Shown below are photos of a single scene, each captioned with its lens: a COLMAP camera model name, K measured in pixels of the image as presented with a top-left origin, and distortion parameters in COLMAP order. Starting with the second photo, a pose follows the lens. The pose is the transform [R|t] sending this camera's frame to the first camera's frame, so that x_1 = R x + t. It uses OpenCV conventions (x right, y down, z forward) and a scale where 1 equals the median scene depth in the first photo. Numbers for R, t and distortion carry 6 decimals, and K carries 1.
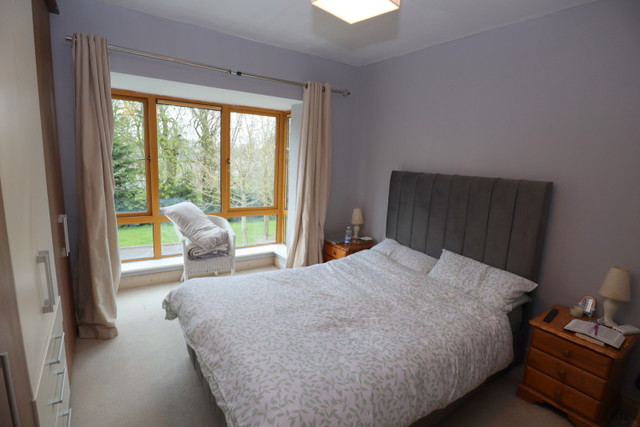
lens RADIAL K [[320.2, 0, 316.7], [0, 320.2, 214.6], [0, 0, 1]] dist [-0.054075, 0.014584]
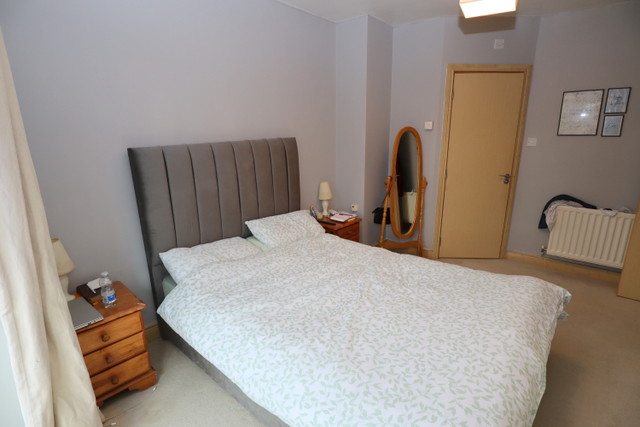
lens RADIAL K [[320.2, 0, 316.7], [0, 320.2, 214.6], [0, 0, 1]] dist [-0.054075, 0.014584]
pose [[-0.248065, -0.294339, 0.922945, -0.646007], [0.175393, 0.923333, 0.341604, -0.245832], [-0.952733, 0.246618, -0.177422, 1.193839]]
